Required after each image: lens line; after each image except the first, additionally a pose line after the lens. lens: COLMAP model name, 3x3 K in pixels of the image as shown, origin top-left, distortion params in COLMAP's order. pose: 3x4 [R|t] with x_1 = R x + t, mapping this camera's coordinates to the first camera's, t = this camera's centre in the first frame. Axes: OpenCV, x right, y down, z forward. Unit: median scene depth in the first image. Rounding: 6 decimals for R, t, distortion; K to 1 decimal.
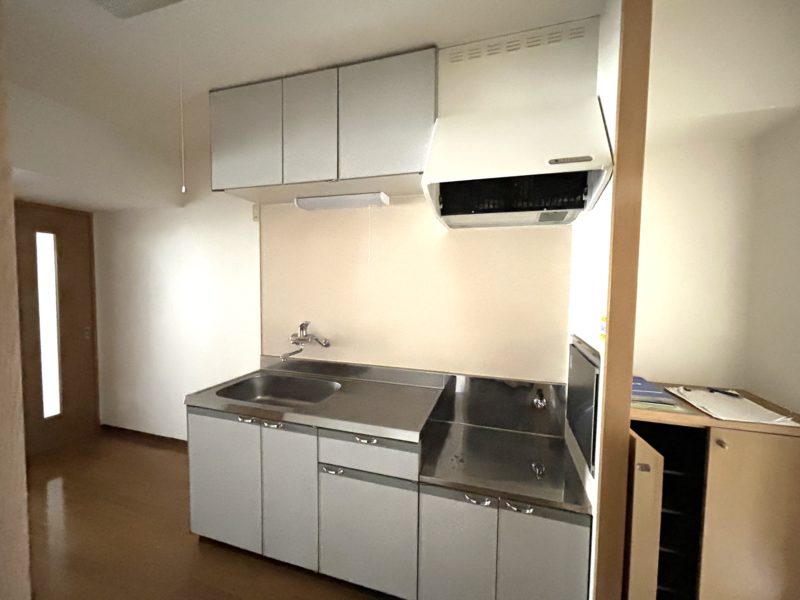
lens RADIAL K [[325.3, 0, 397.8], [0, 325.3, 298.8], [0, 0, 1]] dist [0.001958, 0.000139]
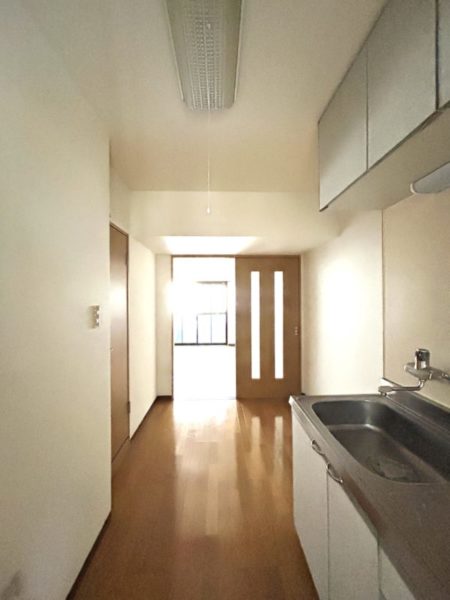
lens RADIAL K [[244.0, 0, 228.1], [0, 244.0, 299.9], [0, 0, 1]] dist [0.001958, 0.000139]
pose [[0.340882, -0.010354, -0.940049, 0.071363], [-0.037326, 0.999002, -0.024539, -0.008043], [0.939365, 0.043453, 0.340155, 0.411246]]
